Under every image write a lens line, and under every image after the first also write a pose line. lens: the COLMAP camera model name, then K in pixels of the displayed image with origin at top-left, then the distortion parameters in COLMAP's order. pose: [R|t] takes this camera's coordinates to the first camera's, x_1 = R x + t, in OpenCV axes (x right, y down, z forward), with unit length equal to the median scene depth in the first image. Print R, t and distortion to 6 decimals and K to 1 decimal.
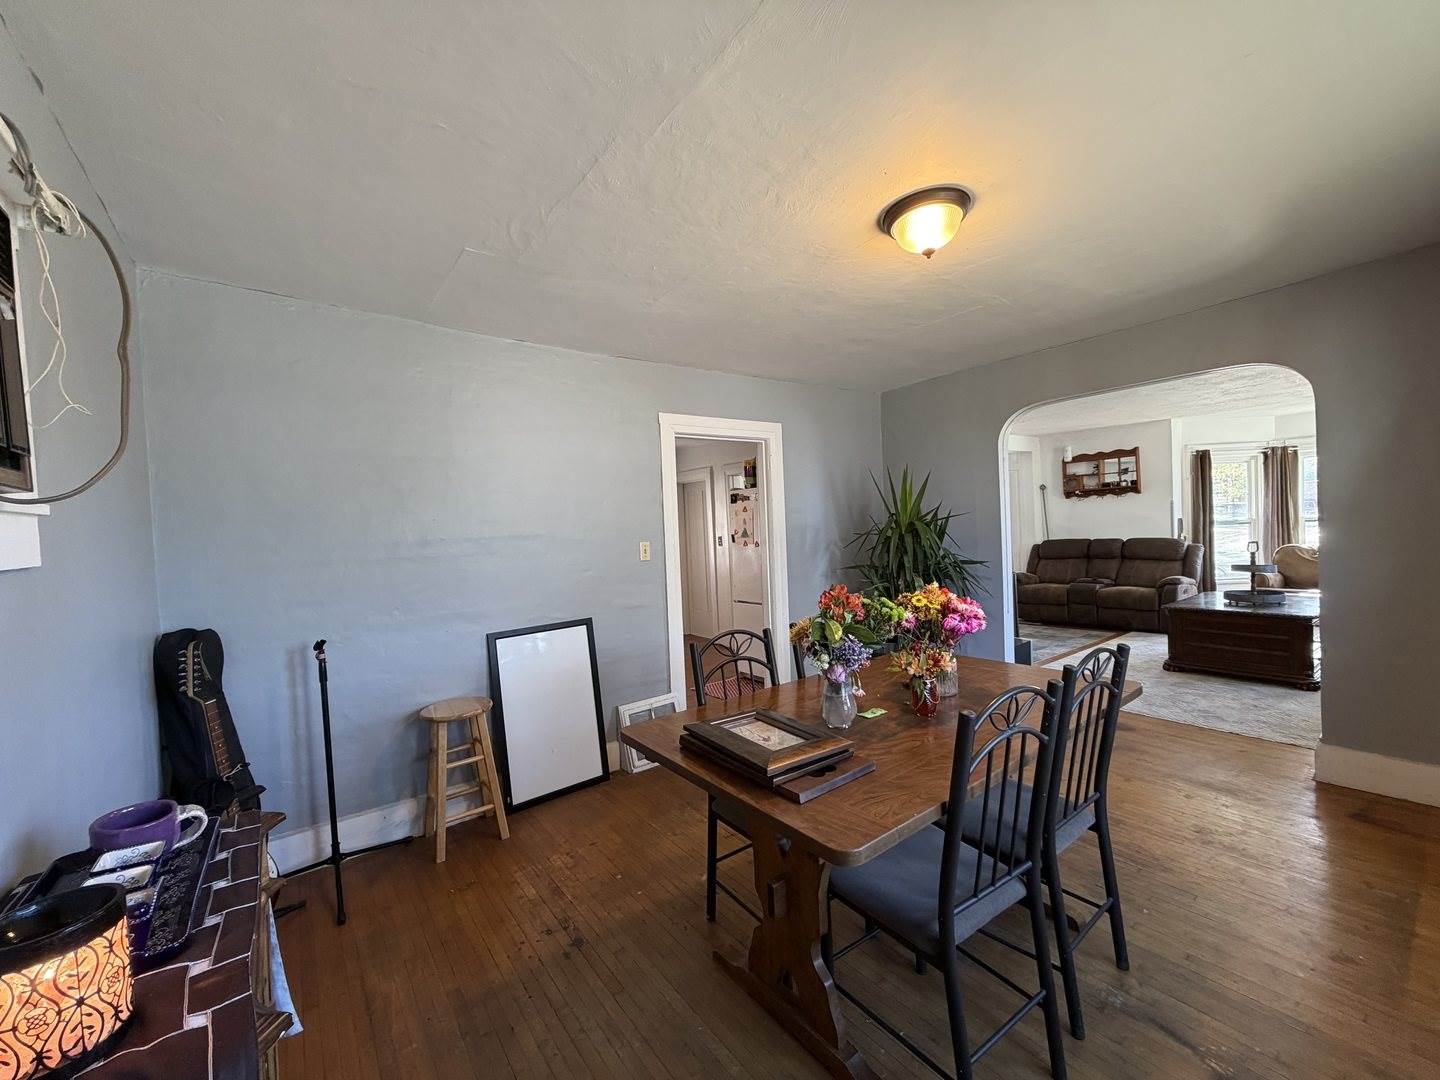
lens RADIAL K [[574.2, 0, 713.3], [0, 574.2, 539.9], [0, 0, 1]] dist [0.000296, 0.000013]
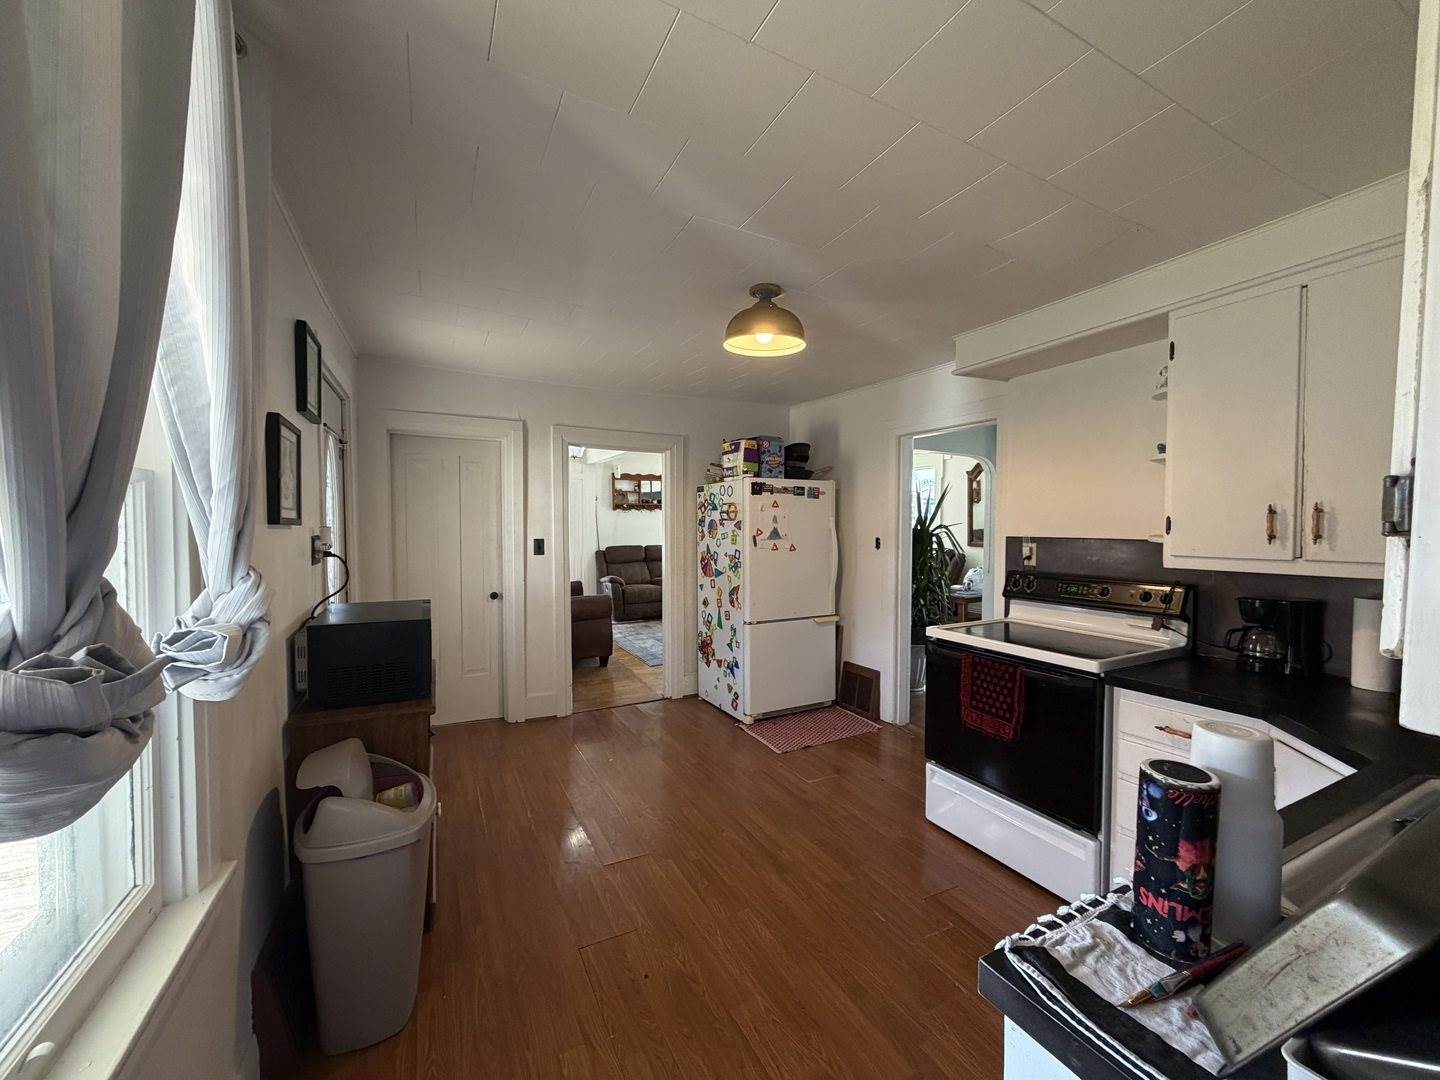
lens RADIAL K [[574.2, 0, 714.4], [0, 574.2, 538.8], [0, 0, 1]] dist [0.000296, 0.000013]
pose [[0.185535, 0.012659, 0.982556, -0.513950], [0.009347, 0.999849, -0.014646, 0.003893], [-0.982593, 0.011901, 0.185389, 0.649227]]
